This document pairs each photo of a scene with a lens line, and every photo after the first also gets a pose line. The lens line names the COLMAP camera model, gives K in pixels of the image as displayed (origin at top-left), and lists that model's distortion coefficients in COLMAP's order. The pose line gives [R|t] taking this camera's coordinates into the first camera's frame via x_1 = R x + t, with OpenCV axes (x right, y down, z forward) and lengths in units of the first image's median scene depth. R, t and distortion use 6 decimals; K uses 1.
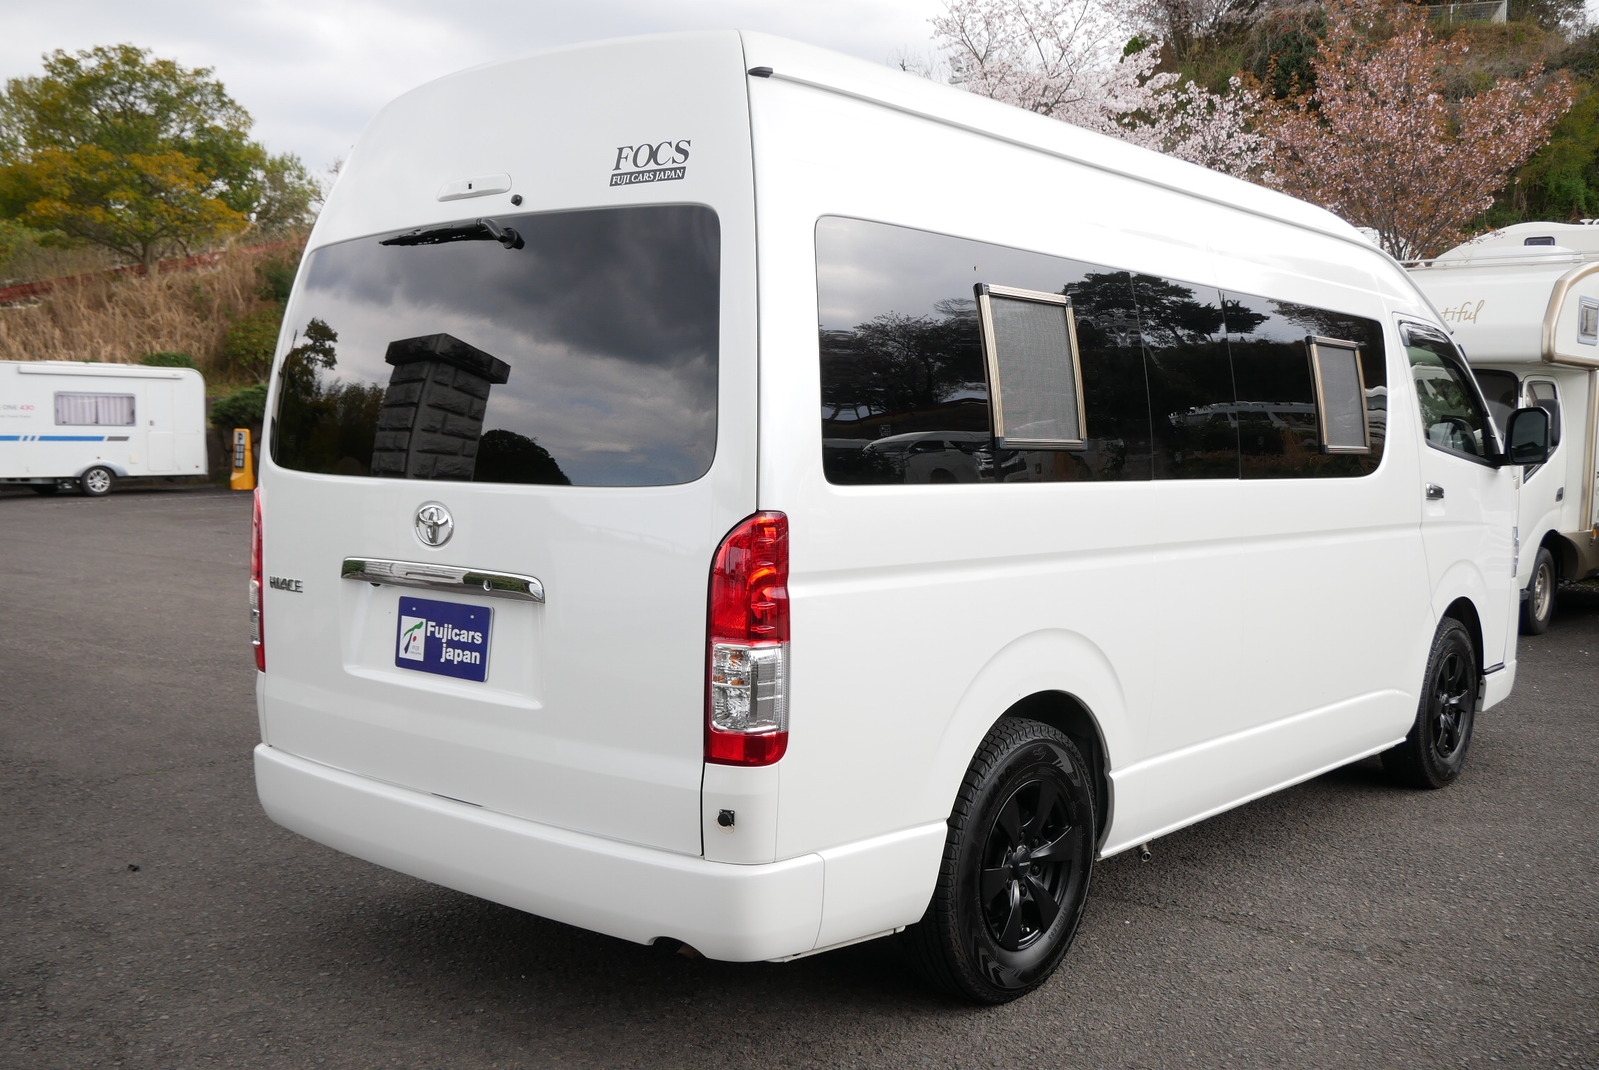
lens RADIAL K [[1580.6, 0, 799.5], [0, 1580.6, 535.0], [0, 0, 1]] dist [-0.009088, -0.003278]
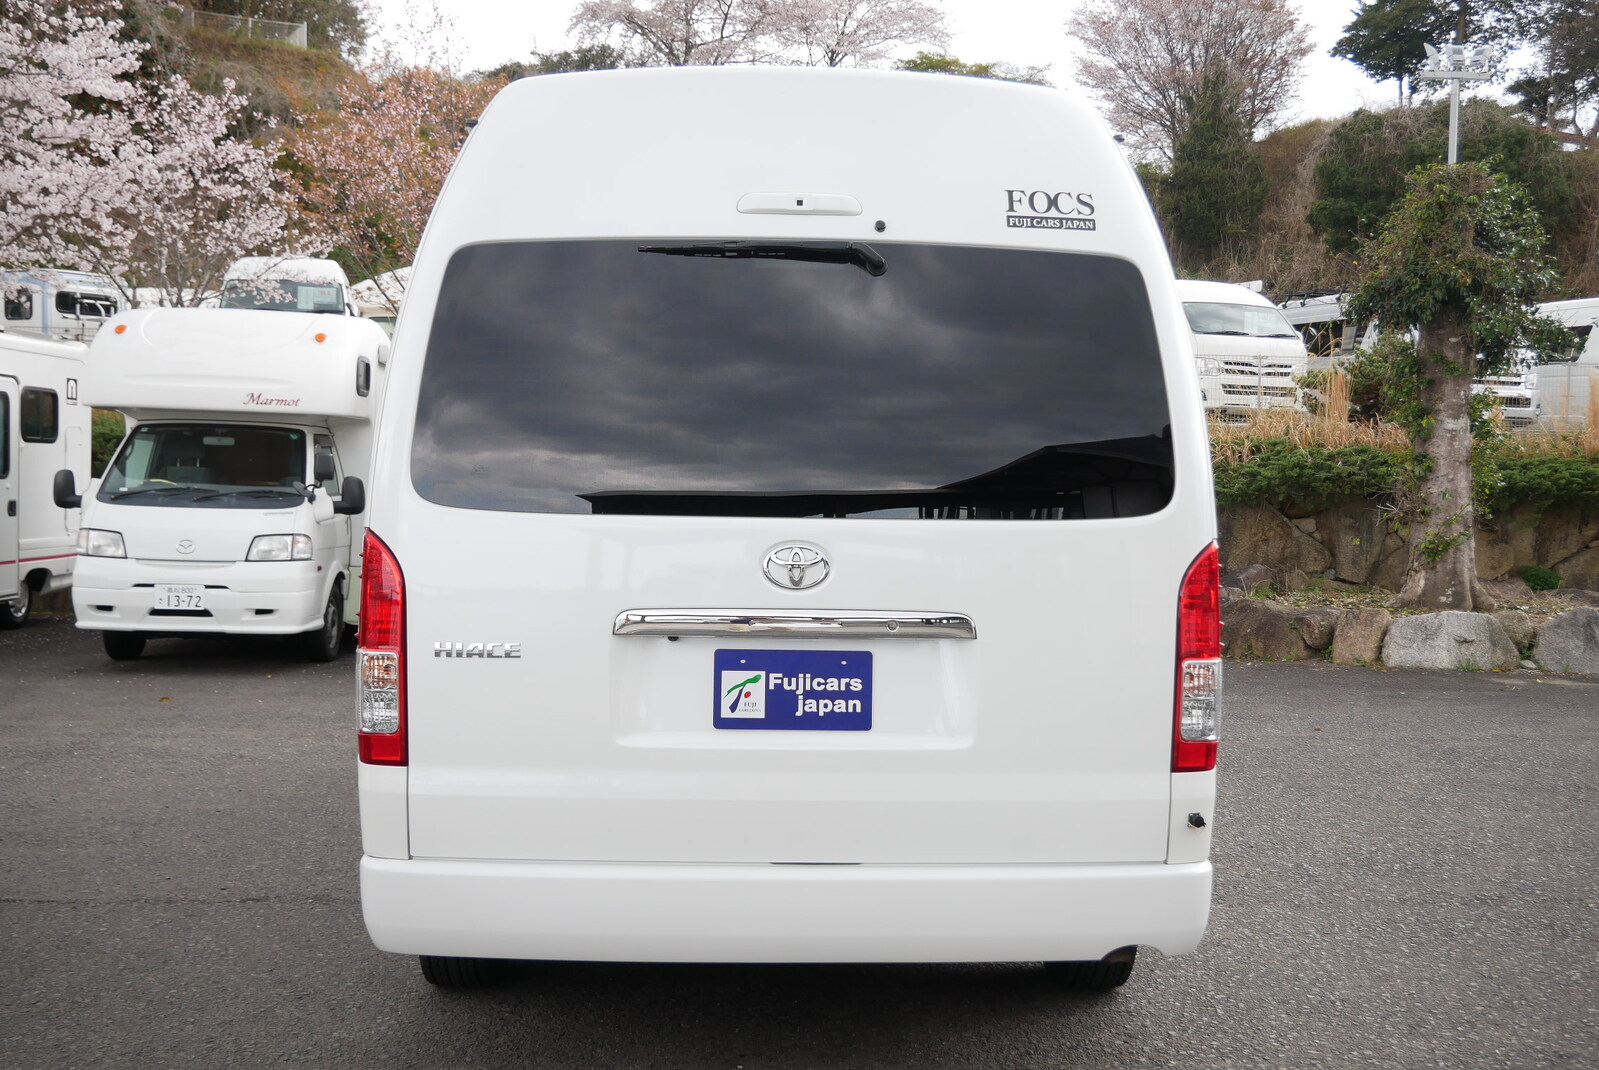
lens RADIAL K [[1783.0, 0, 799.5], [0, 1783.0, 535.0], [0, 0, 1]] dist [0.001770, 0.000380]
pose [[0.729614, -0.016403, 0.683662, -0.943481], [0.038533, 0.999110, -0.017151, -0.006874], [-0.682772, 0.038858, 0.729597, 0.241877]]
